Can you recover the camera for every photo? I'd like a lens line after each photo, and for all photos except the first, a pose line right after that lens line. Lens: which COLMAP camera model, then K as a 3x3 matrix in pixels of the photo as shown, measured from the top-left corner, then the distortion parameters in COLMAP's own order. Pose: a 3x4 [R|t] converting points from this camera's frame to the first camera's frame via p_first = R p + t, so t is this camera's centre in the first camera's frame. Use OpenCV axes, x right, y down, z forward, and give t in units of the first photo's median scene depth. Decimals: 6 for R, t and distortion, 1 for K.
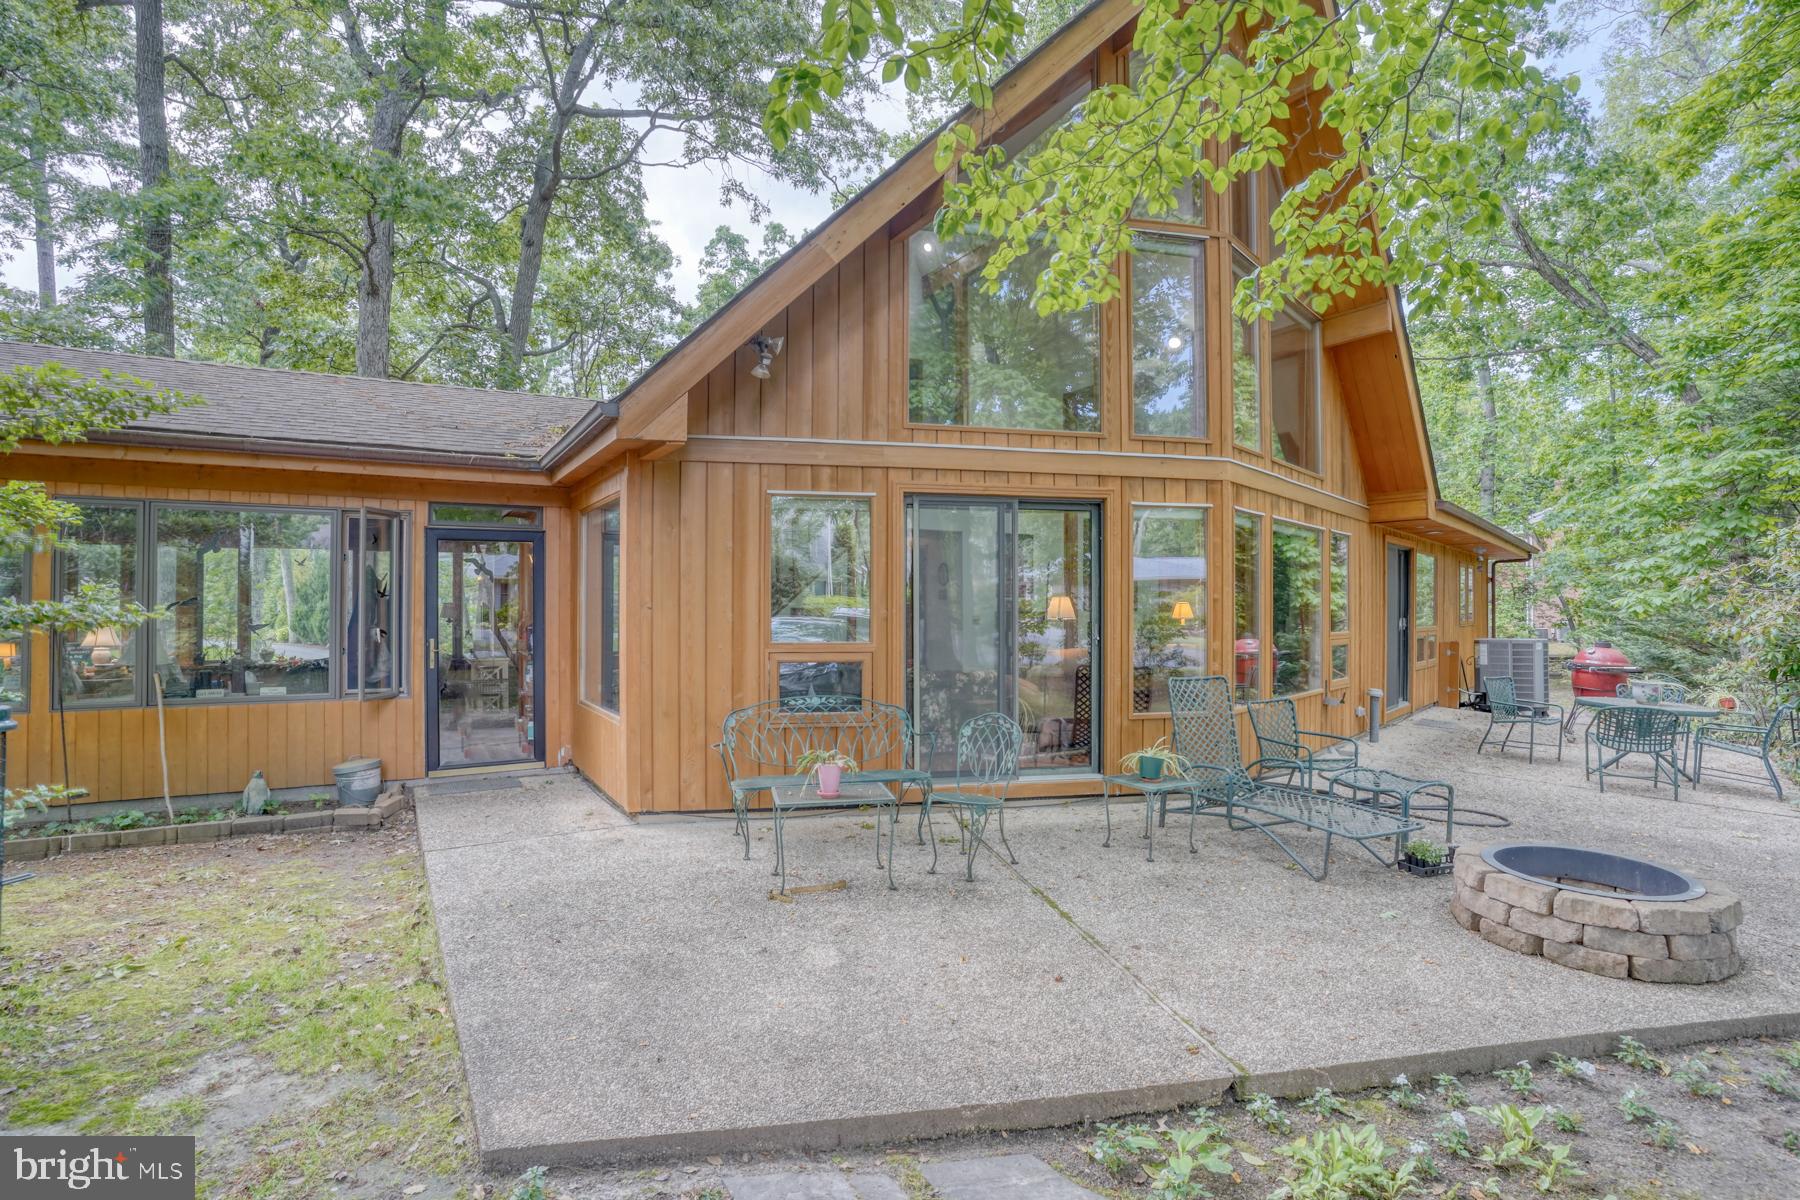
lens RADIAL K [[881.5, 0, 897.4], [0, 881.5, 598.5], [0, 0, 1]] dist [-0.047241, 0.000559]
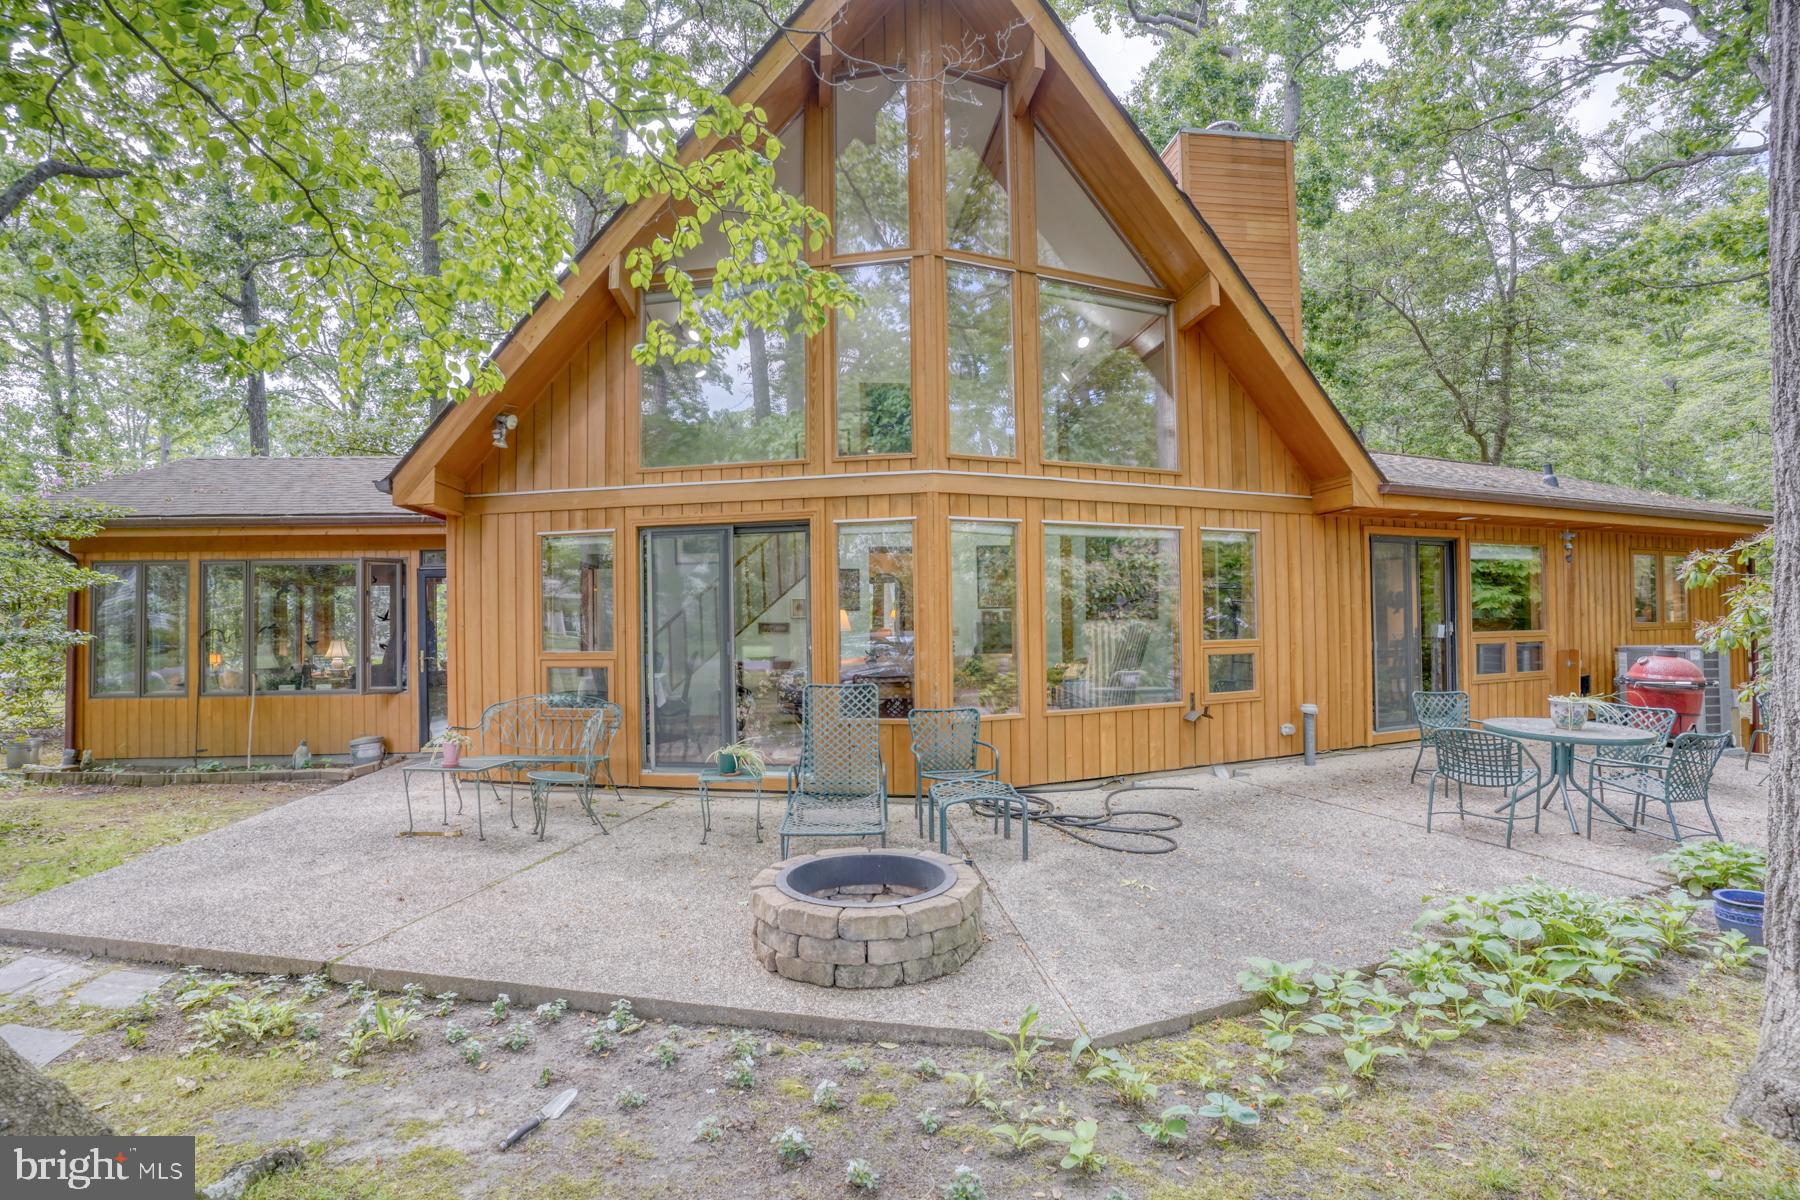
lens RADIAL K [[881.5, 0, 886.8], [0, 881.5, 610.0], [0, 0, 1]] dist [-0.047241, 0.000559]
pose [[0.916936, -0.021838, -0.398436, 0.788336], [0.021892, 0.999751, -0.004414, 0.005434], [0.398433, -0.004675, 0.917186, 0.041344]]
